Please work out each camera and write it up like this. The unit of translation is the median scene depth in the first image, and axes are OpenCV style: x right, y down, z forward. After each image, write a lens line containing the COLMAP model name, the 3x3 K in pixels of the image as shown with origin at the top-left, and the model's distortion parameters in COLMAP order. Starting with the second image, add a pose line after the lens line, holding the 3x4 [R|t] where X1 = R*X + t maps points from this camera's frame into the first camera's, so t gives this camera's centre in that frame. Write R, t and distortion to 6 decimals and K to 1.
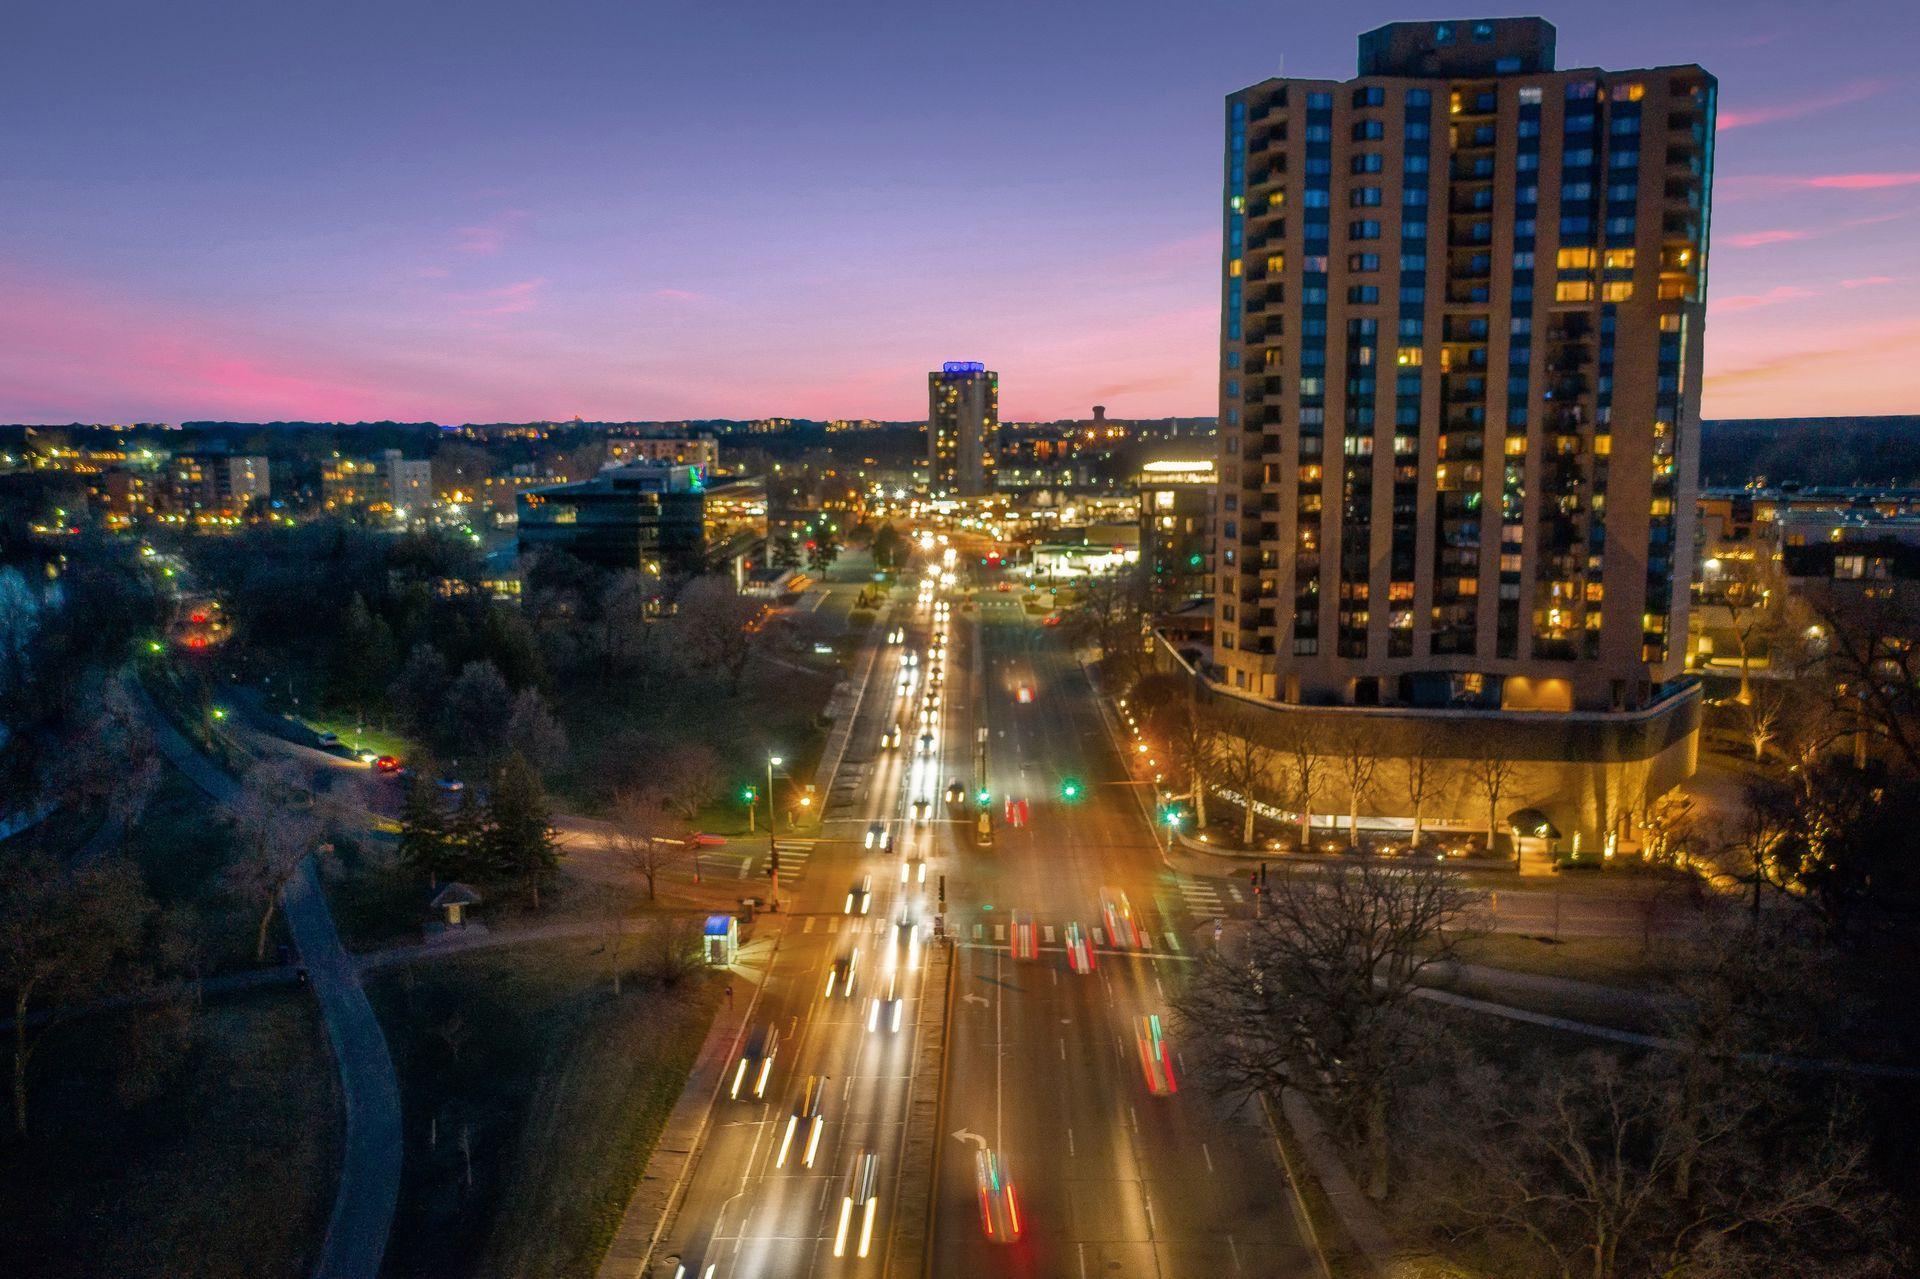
lens RADIAL K [[1549.1, 0, 967.3], [0, 1549.1, 659.1], [0, 0, 1]] dist [-0.014913, -0.002363]
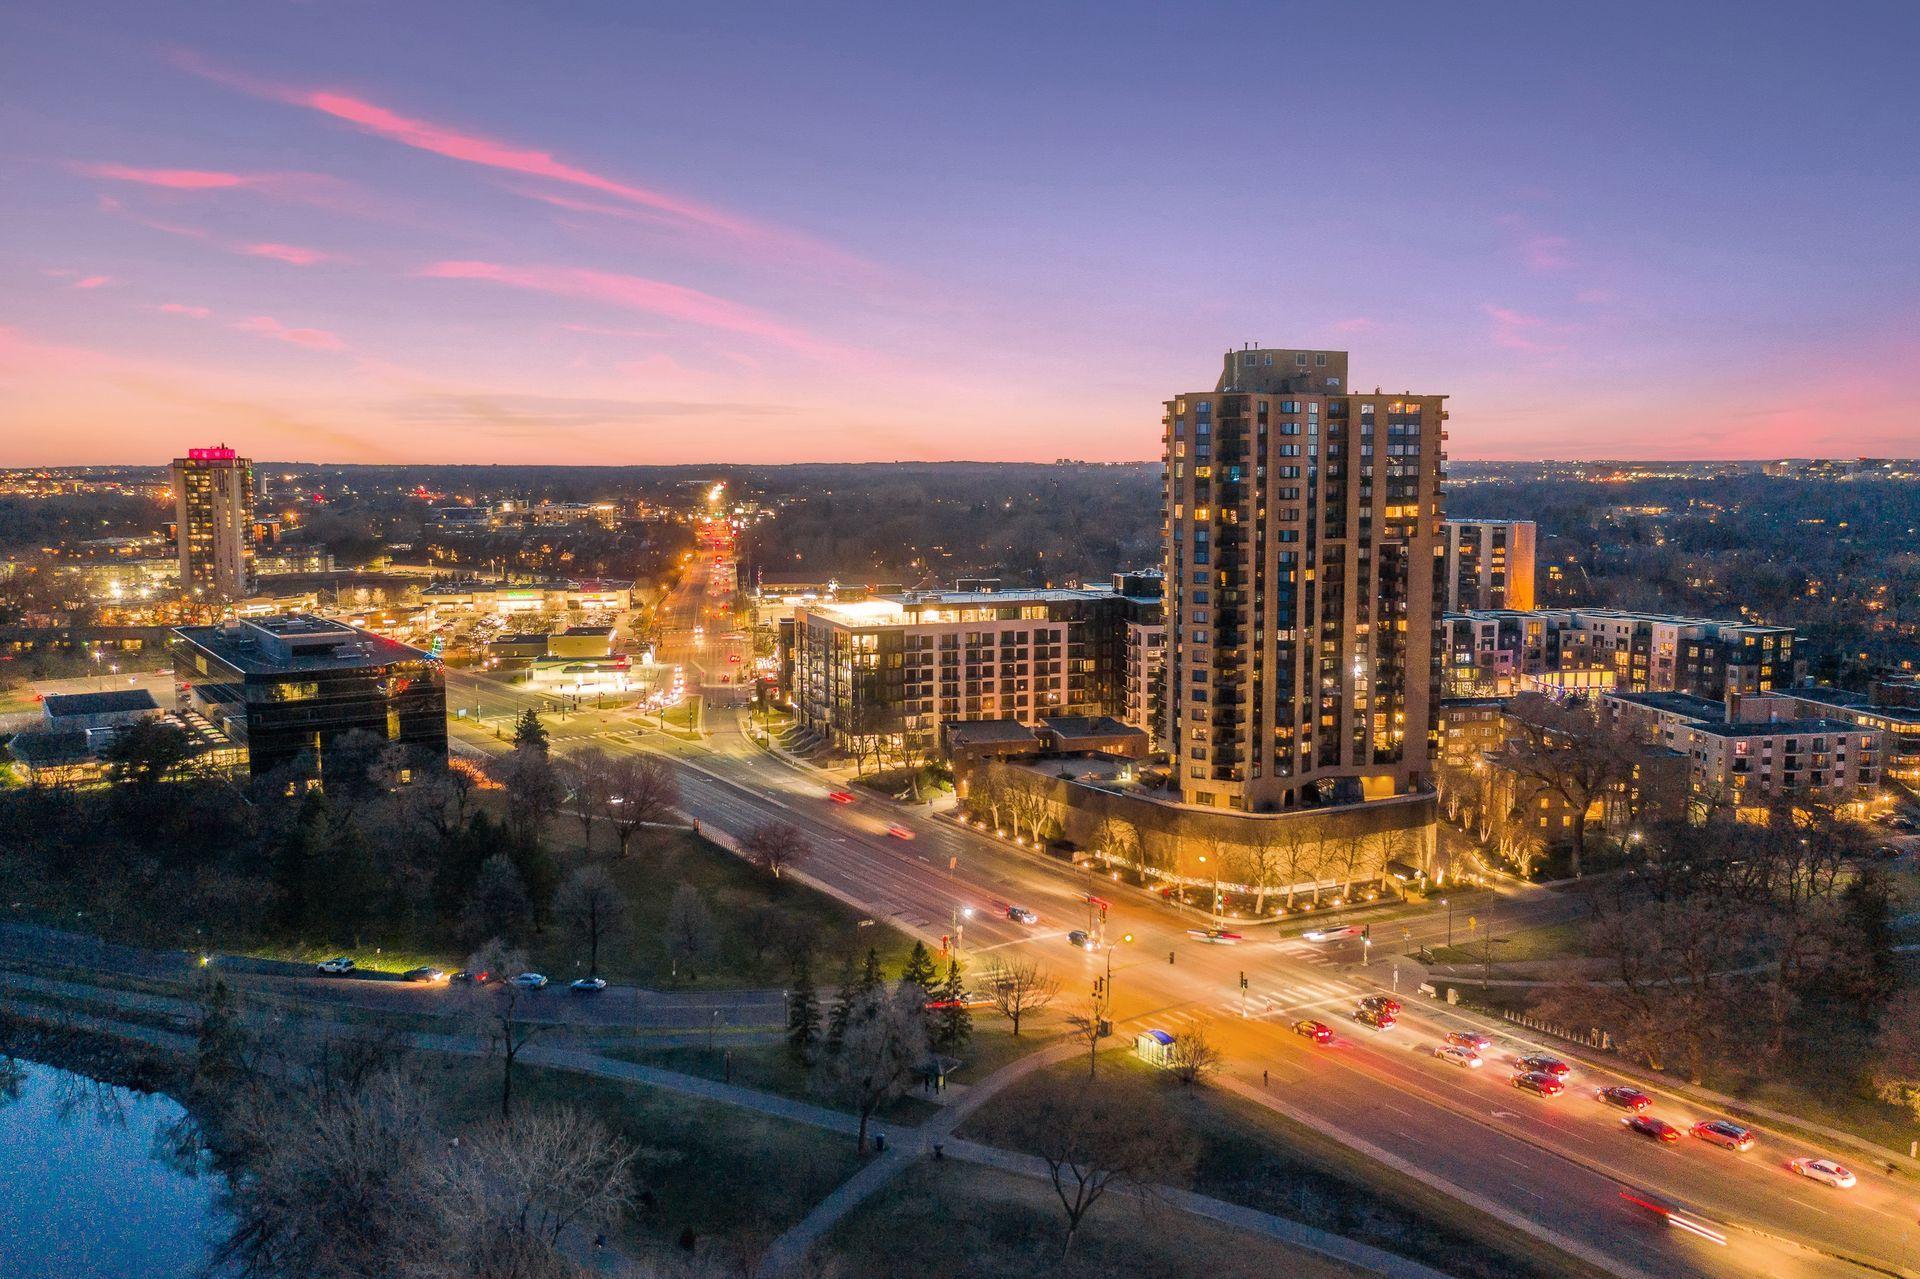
lens RADIAL K [[1549.1, 0, 960.1], [0, 1549.1, 650.9], [0, 0, 1]] dist [-0.014913, -0.002363]
pose [[0.816237, -0.068846, 0.573600, -0.861367], [0.086009, 0.996290, -0.002811, -0.145855], [-0.571279, 0.051629, 0.819131, -0.039076]]
